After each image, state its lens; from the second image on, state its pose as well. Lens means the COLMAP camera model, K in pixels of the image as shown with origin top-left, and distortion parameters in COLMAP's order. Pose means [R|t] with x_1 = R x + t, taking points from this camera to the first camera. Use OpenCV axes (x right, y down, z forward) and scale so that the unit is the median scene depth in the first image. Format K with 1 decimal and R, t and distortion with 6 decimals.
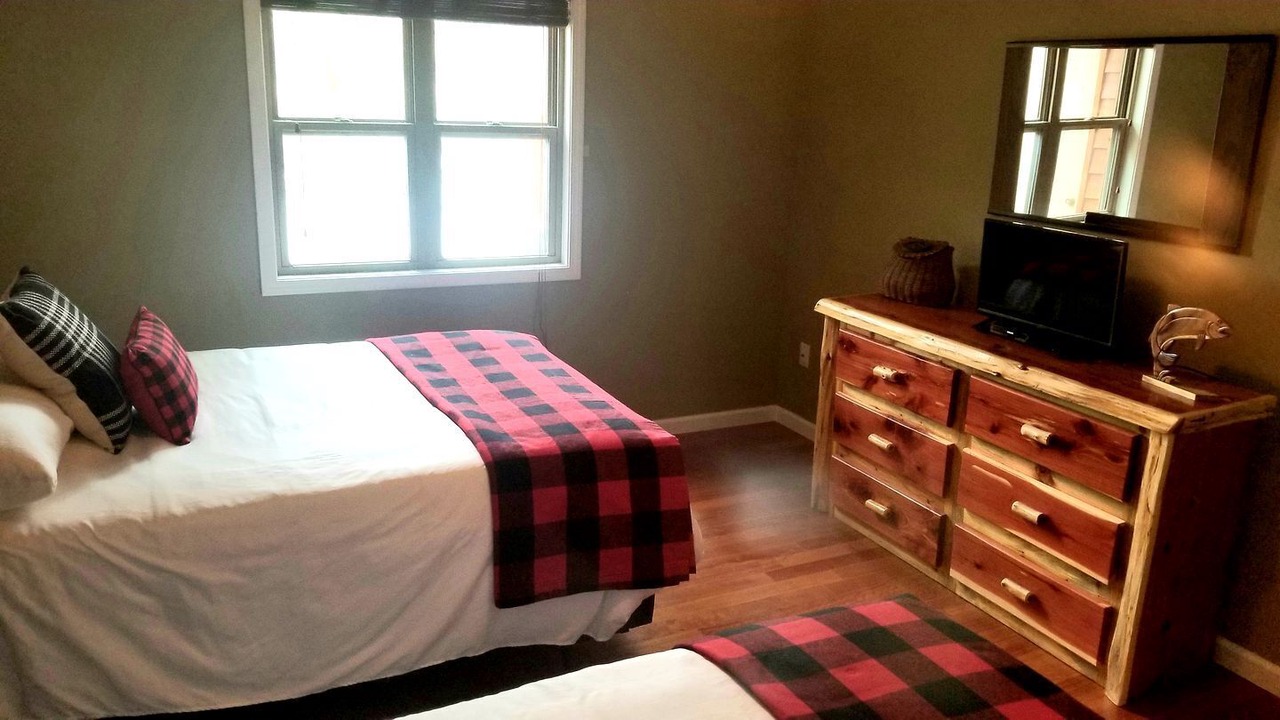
lens RADIAL K [[1016.0, 0, 640.0], [0, 1016.0, 360.0], [0, 0, 1]] dist [0.083595, -0.149427]
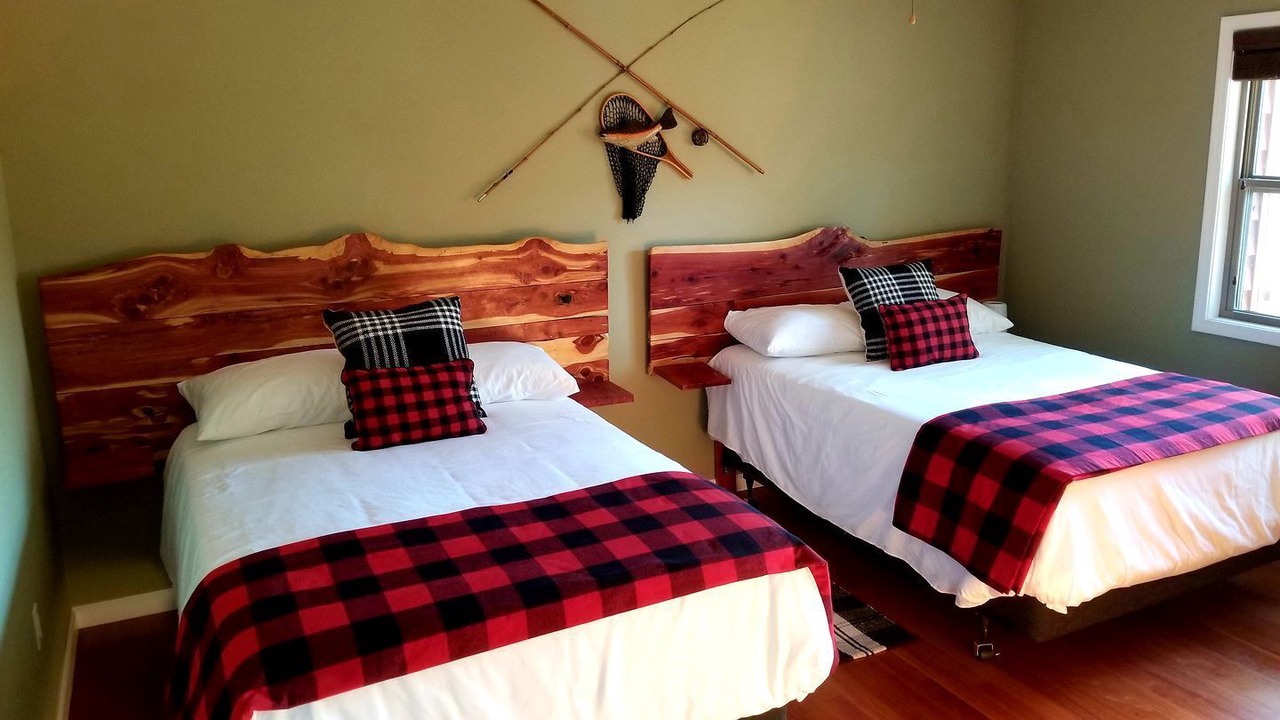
lens RADIAL K [[1016.0, 0, 640.0], [0, 1016.0, 360.0], [0, 0, 1]] dist [0.083595, -0.149427]
pose [[-0.025072, 0.181699, -0.983035, 1.165324], [-0.247842, 0.951515, 0.182194, -0.129944], [0.968476, 0.248205, 0.021176, 0.584527]]
